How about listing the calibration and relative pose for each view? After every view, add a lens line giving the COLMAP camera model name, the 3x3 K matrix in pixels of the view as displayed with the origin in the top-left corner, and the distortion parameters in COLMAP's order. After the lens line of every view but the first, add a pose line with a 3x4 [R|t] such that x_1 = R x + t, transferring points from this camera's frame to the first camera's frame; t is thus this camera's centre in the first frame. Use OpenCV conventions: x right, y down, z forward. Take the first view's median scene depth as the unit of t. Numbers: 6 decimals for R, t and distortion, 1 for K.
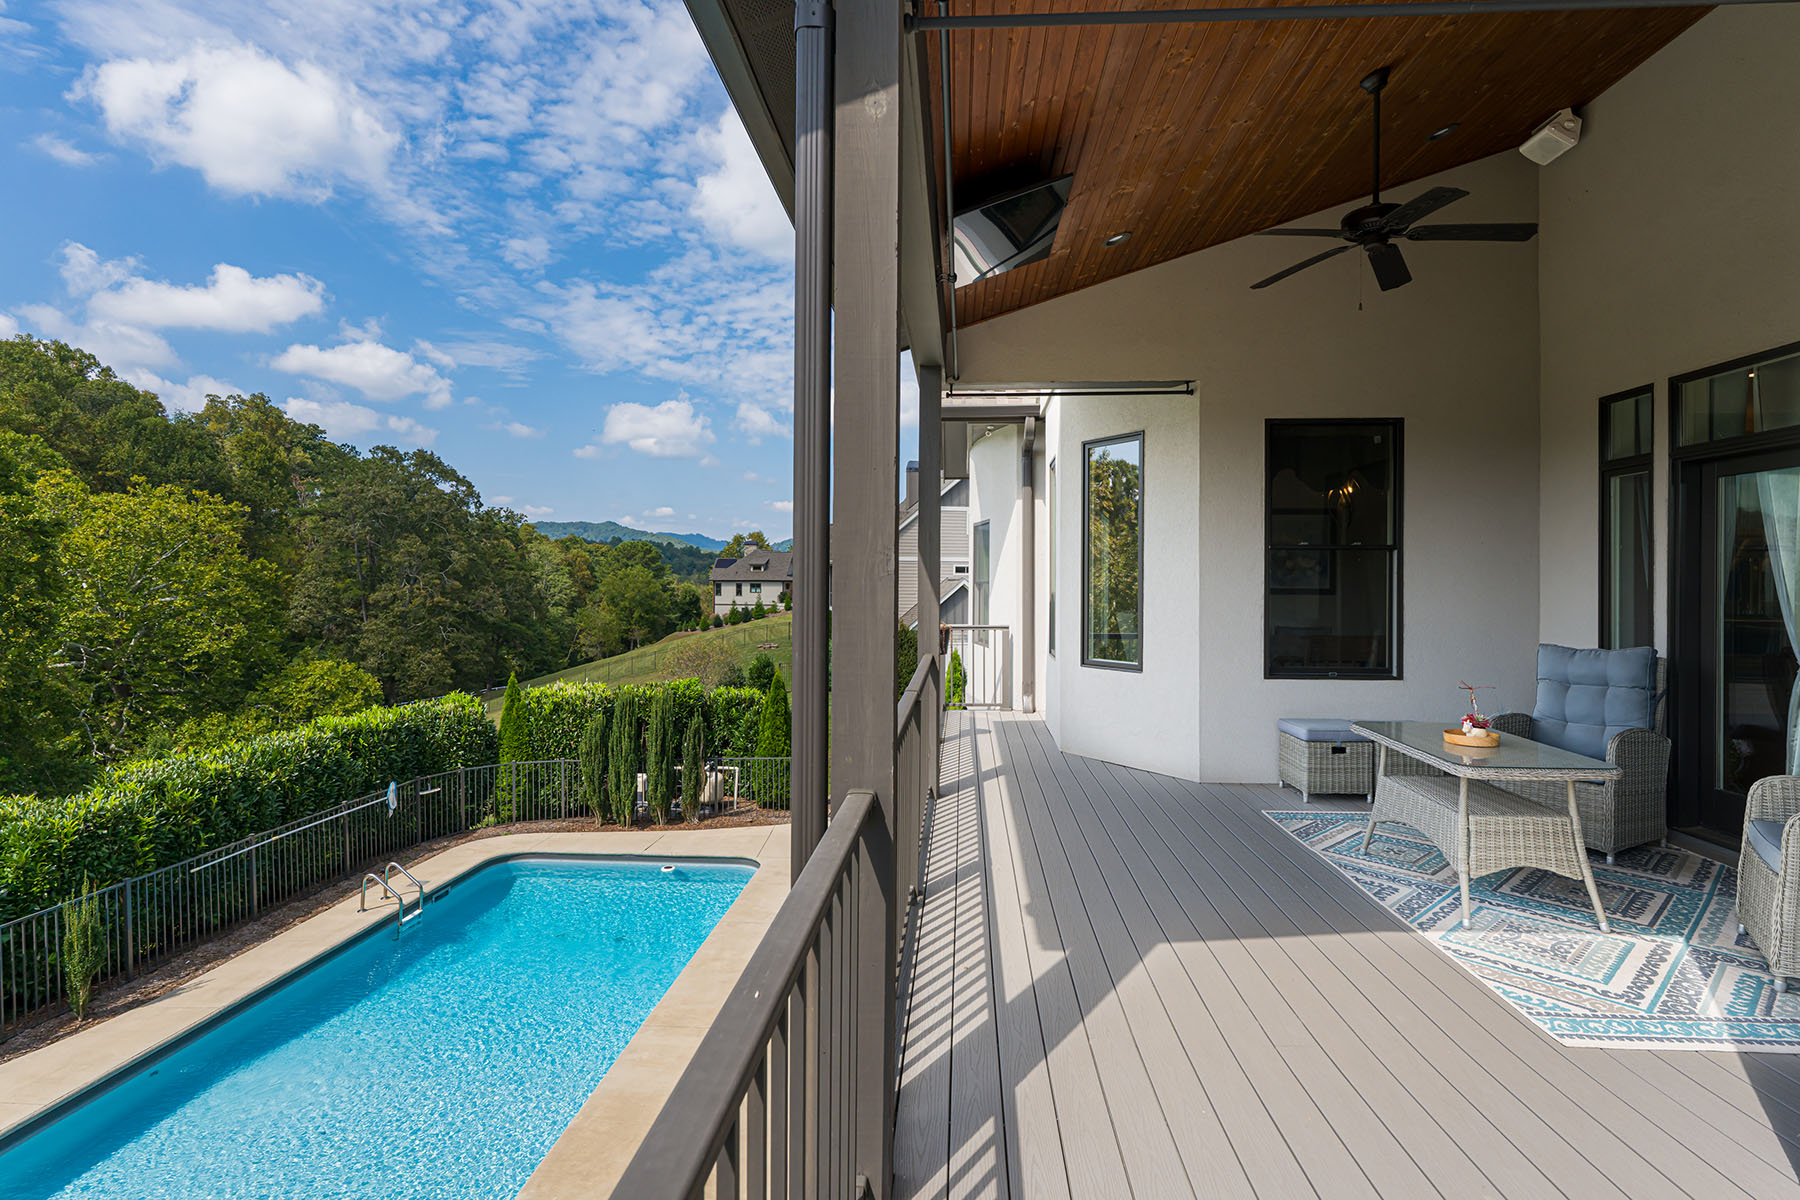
lens RADIAL K [[900.5, 0, 941.7], [0, 900.5, 579.9], [0, 0, 1]] dist [-0.004518, 0.001157]
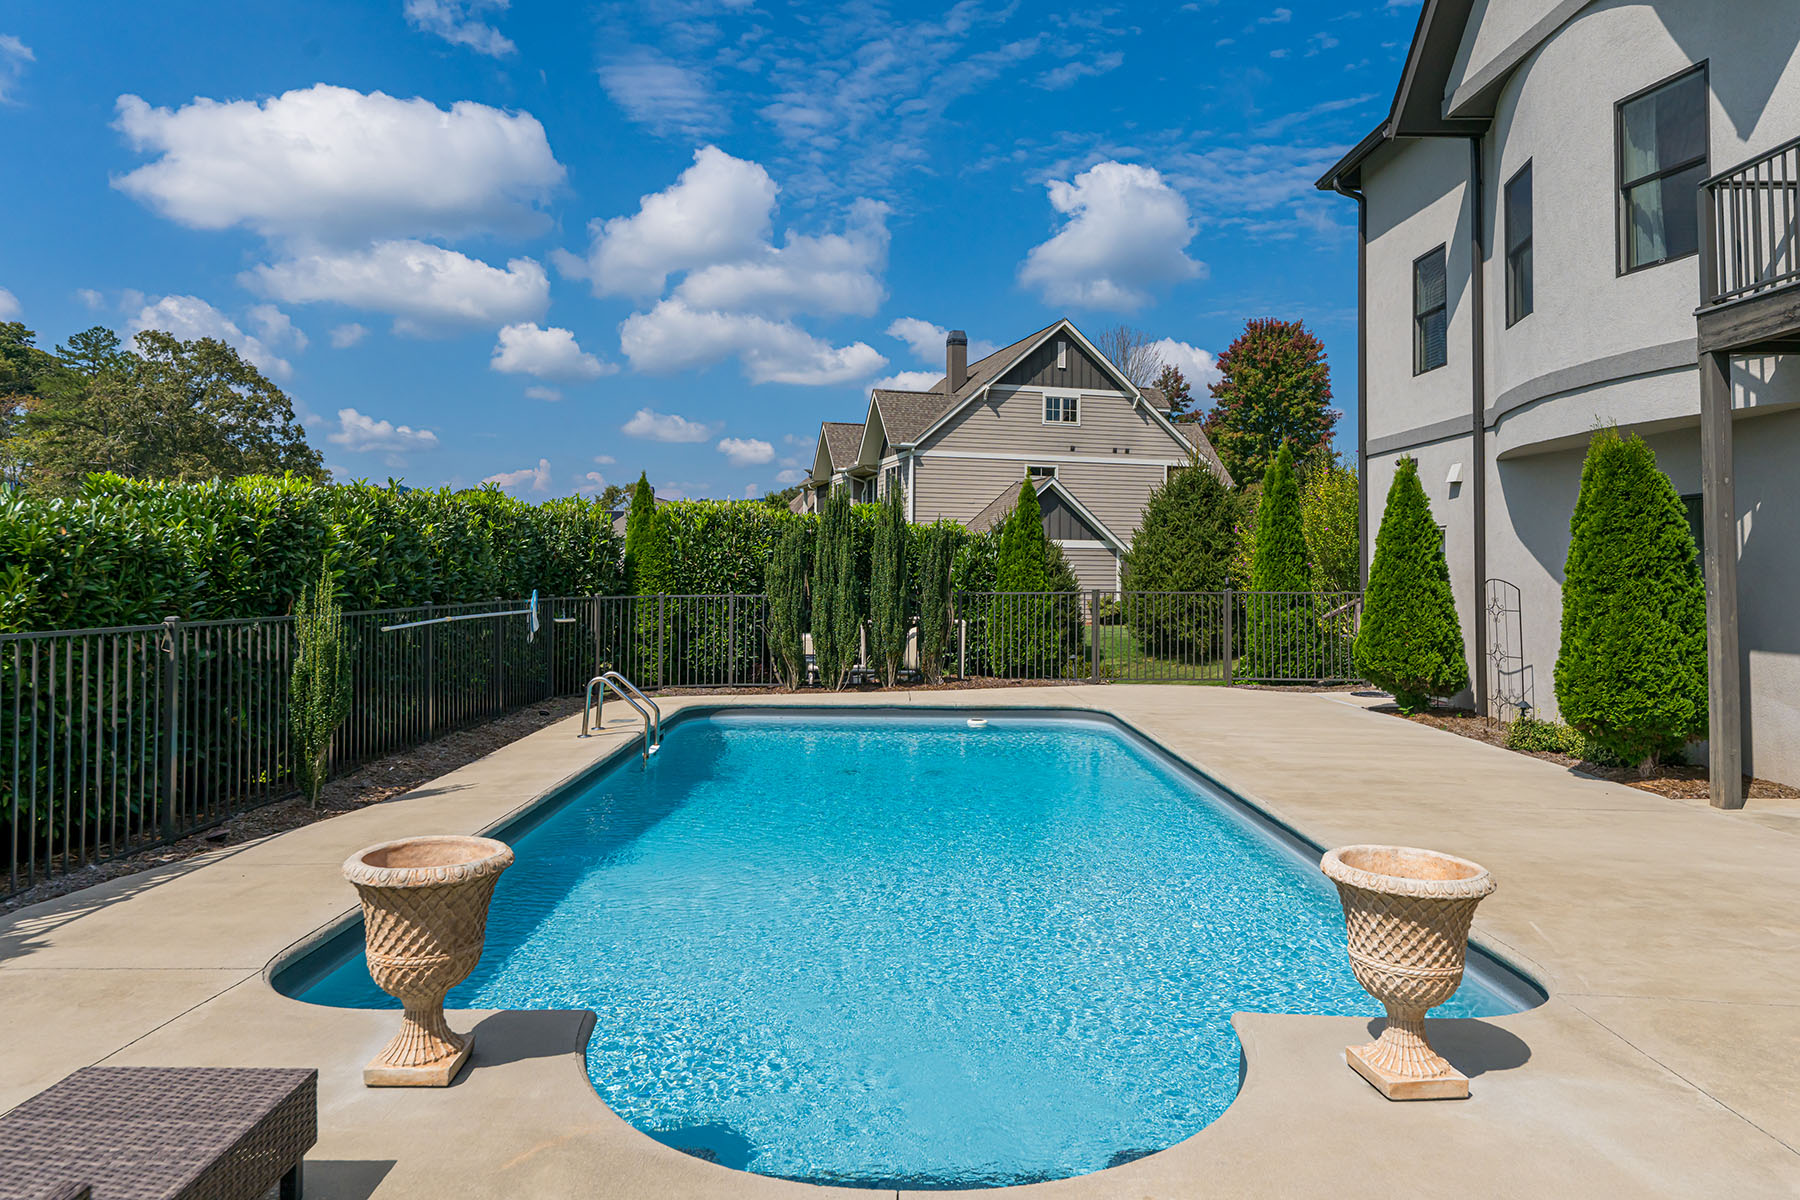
lens RADIAL K [[1189.7, 0, 917.2], [0, 1189.7, 521.5], [0, 0, 1]] dist [-0.000480, -0.003349]
pose [[0.997719, 0.009618, 0.066809, -0.104163], [-0.006509, 0.998893, -0.046593, 0.056587], [-0.067183, 0.046052, 0.996677, 0.032299]]
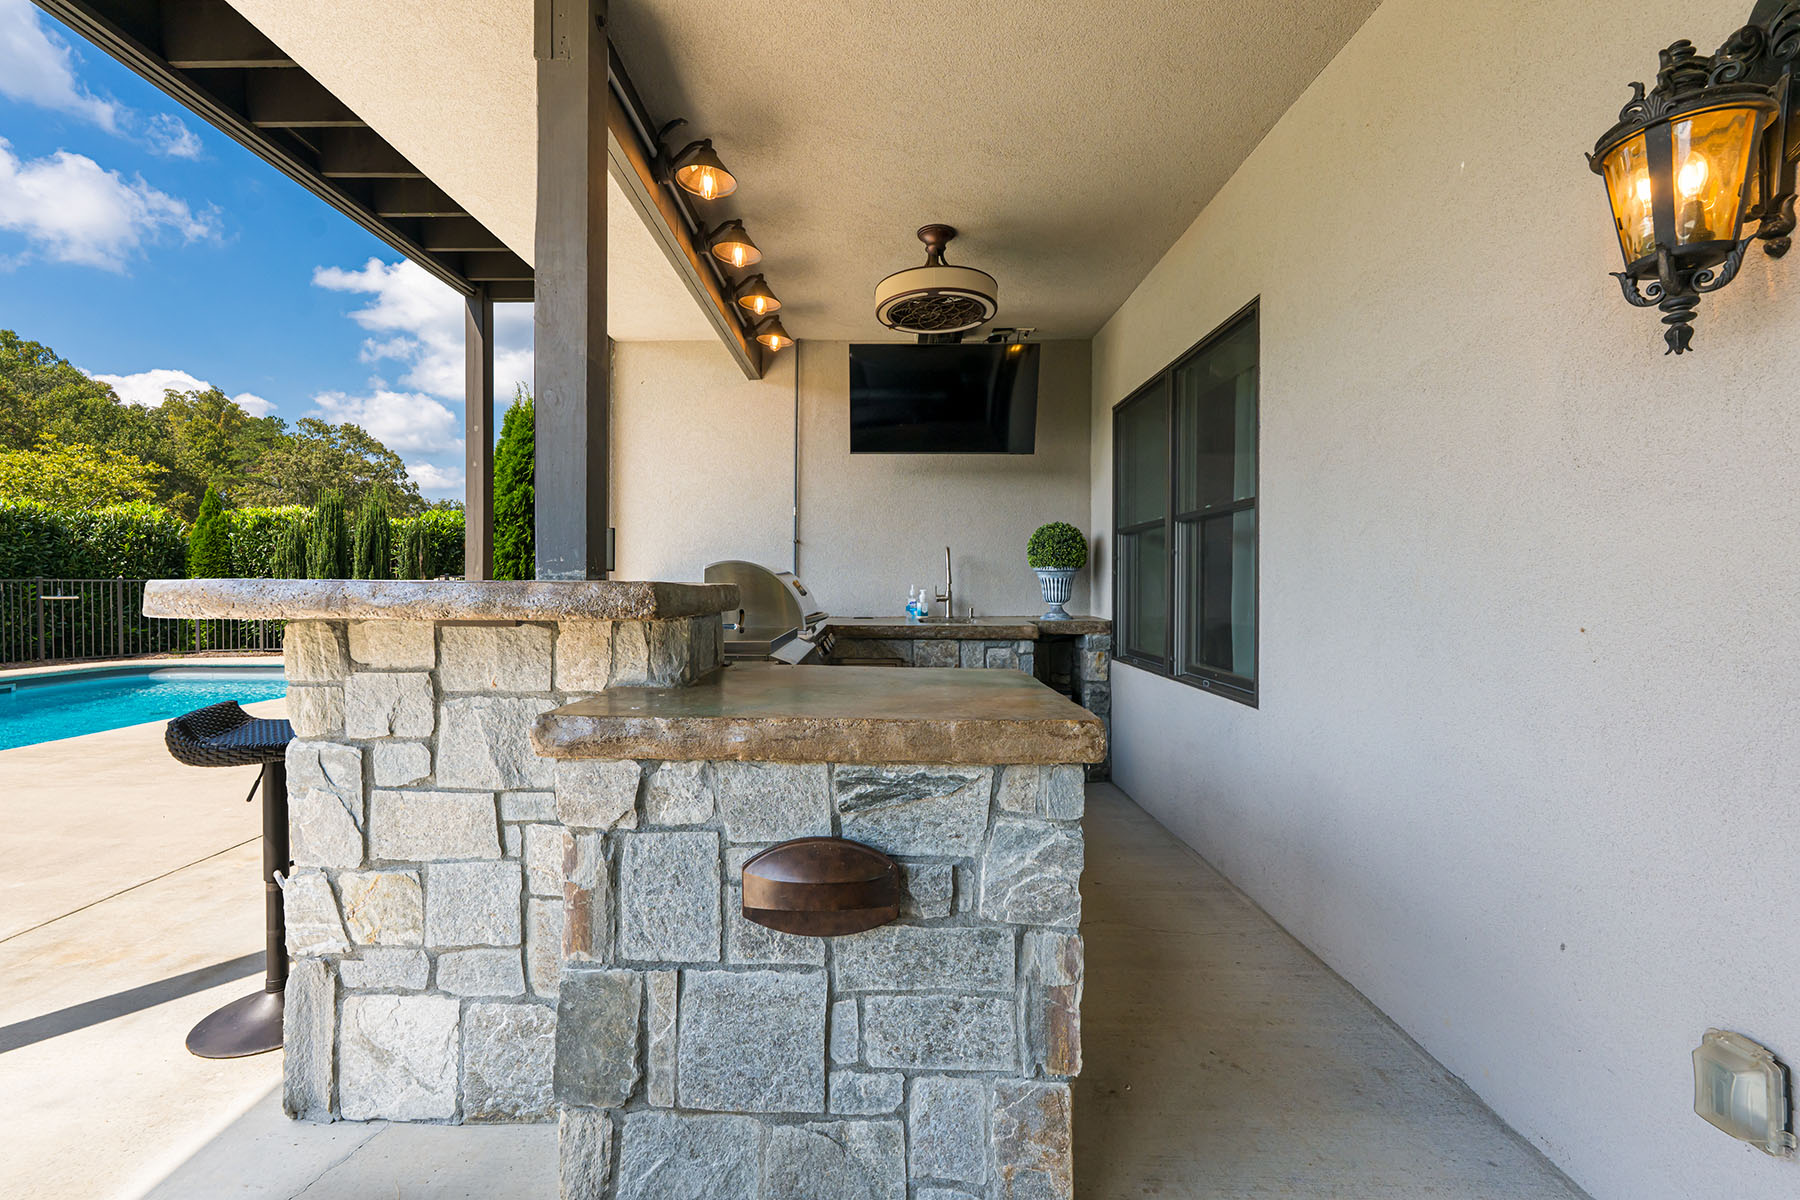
lens RADIAL K [[786.6, 0, 898.8], [0, 786.6, 586.4], [0, 0, 1]] dist [0.002032, 0.000237]
pose [[0.999342, 0.001968, 0.036212, 0.045554], [-0.001939, 0.999998, -0.000822, 0.062856], [-0.036213, 0.000751, 0.999344, 0.072948]]
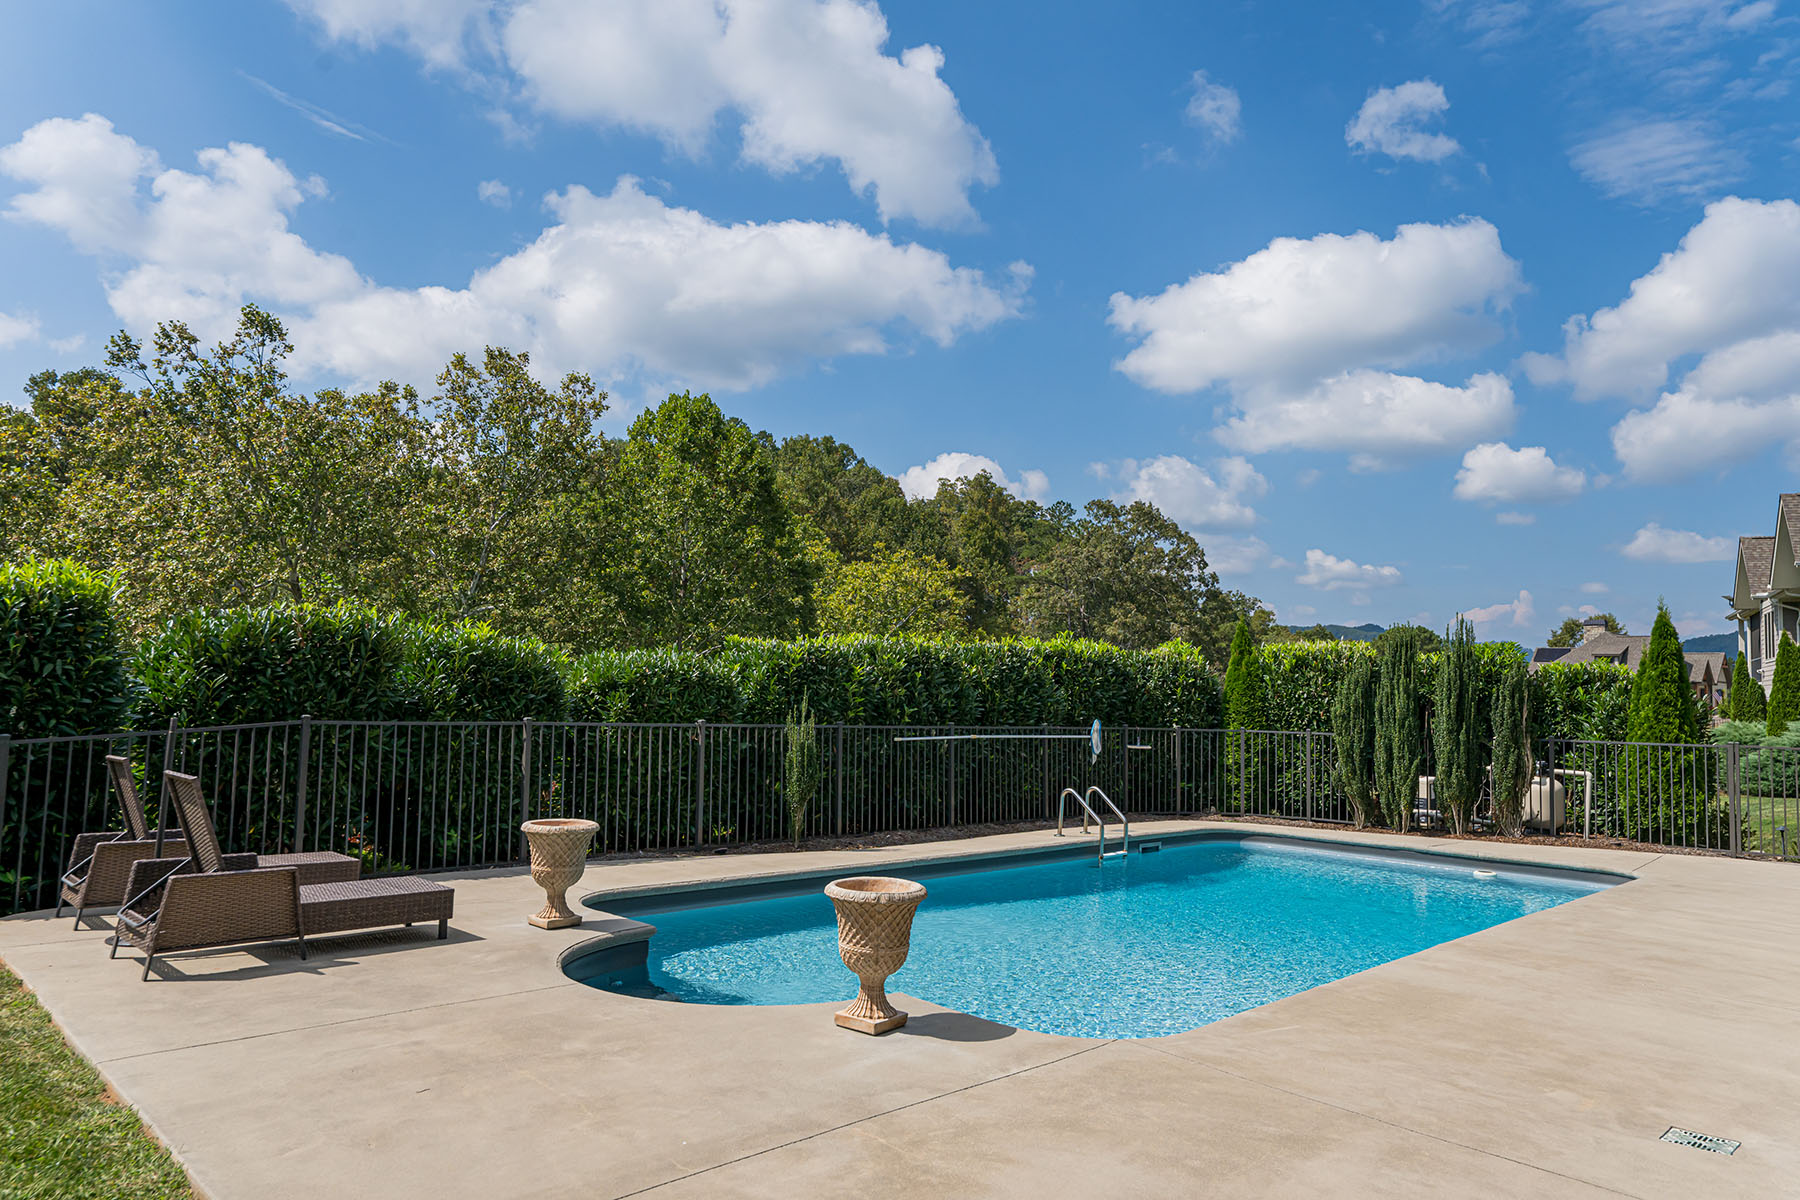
lens RADIAL K [[1233.6, 0, 875.1], [0, 1233.6, 588.4], [0, 0, 1]] dist [0.006721, -0.016981]
pose [[0.742480, -0.033309, -0.669039, -0.007551], [-0.033941, 0.995609, -0.087235, 0.056011], [0.669007, 0.087478, 0.738090, 0.016669]]
